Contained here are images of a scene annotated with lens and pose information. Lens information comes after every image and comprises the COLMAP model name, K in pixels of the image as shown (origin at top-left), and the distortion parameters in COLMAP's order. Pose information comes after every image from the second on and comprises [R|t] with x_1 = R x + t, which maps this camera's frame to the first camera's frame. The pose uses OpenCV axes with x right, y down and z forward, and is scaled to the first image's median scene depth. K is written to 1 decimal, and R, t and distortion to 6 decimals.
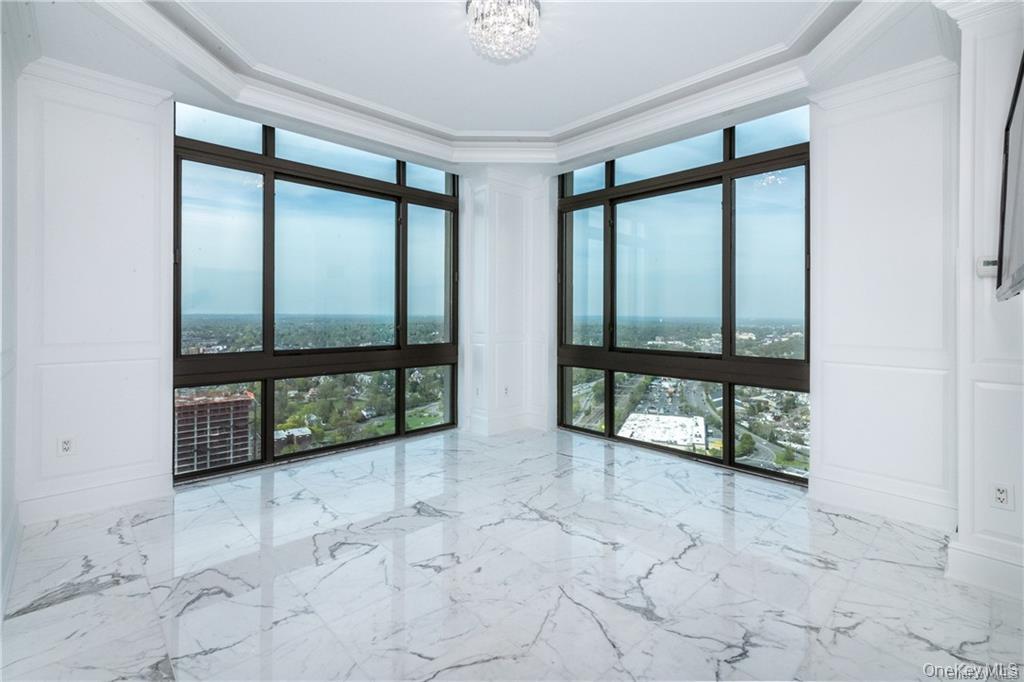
lens RADIAL K [[459.8, 0, 512.1], [0, 459.8, 310.5], [0, 0, 1]] dist [0.008275, -0.000558]
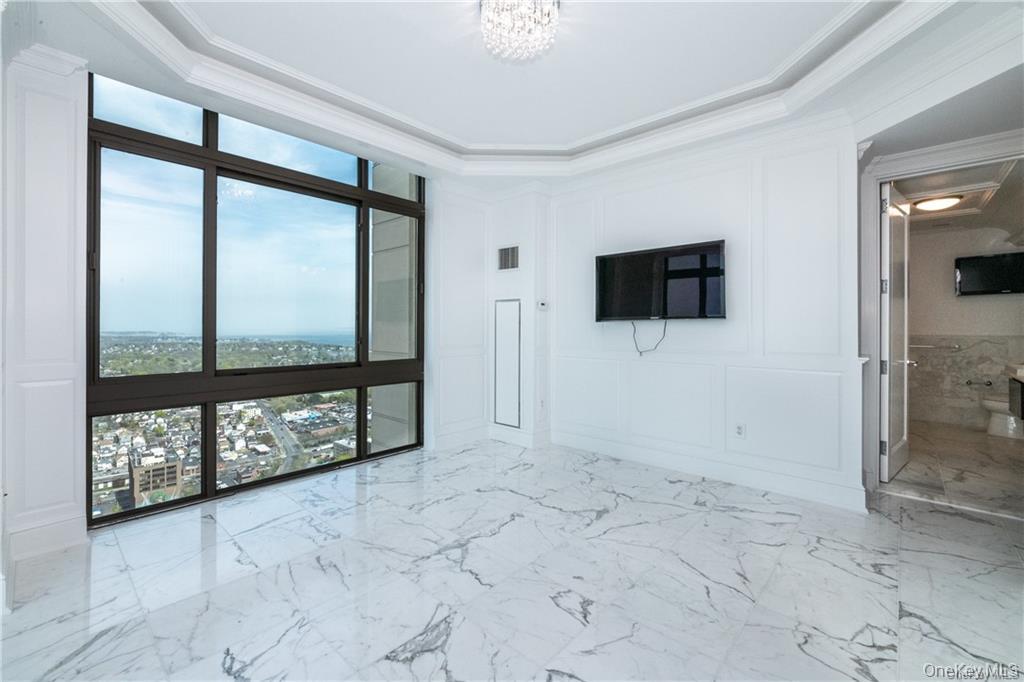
lens RADIAL K [[439.5, 0, 491.1], [0, 439.5, 322.8], [0, 0, 1]] dist [0.003074, -0.000763]
pose [[-0.053308, 0.003065, 0.998573, -0.826762], [-0.013938, 0.999896, -0.003813, 0.000426], [-0.998481, -0.014121, -0.053260, 0.993116]]
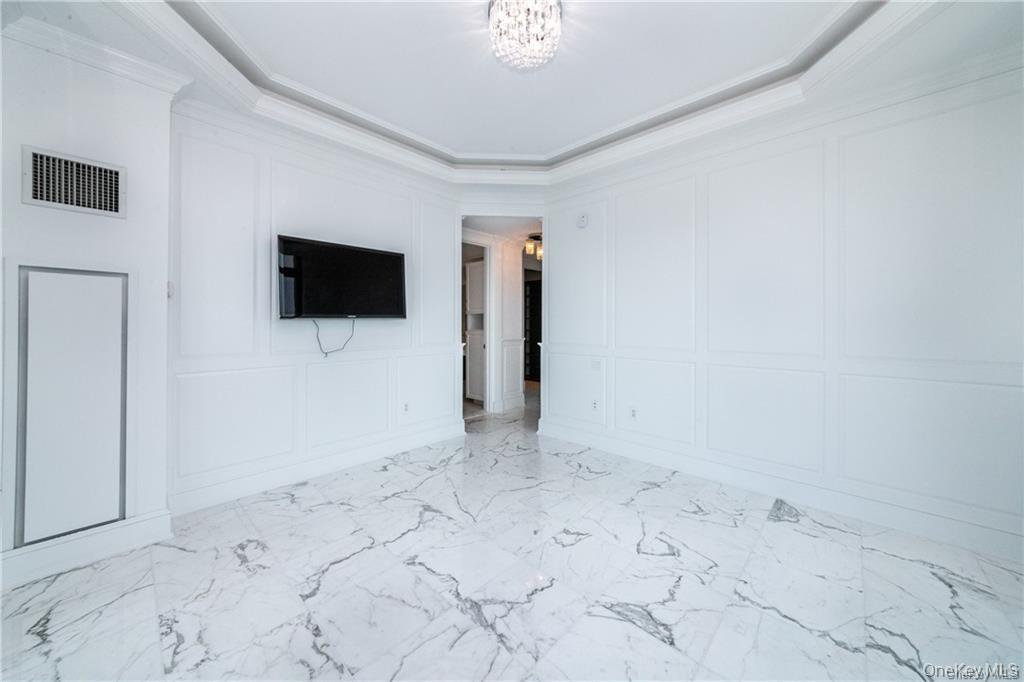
lens RADIAL K [[381.5, 0, 523.1], [0, 381.5, 326.6], [0, 0, 1]] dist [0.005779, -0.000002]
pose [[-0.995129, -0.006575, -0.098365, 0.057202], [-0.005952, 0.999960, -0.006619, -0.007160], [0.098405, -0.006002, -0.995128, 1.639418]]
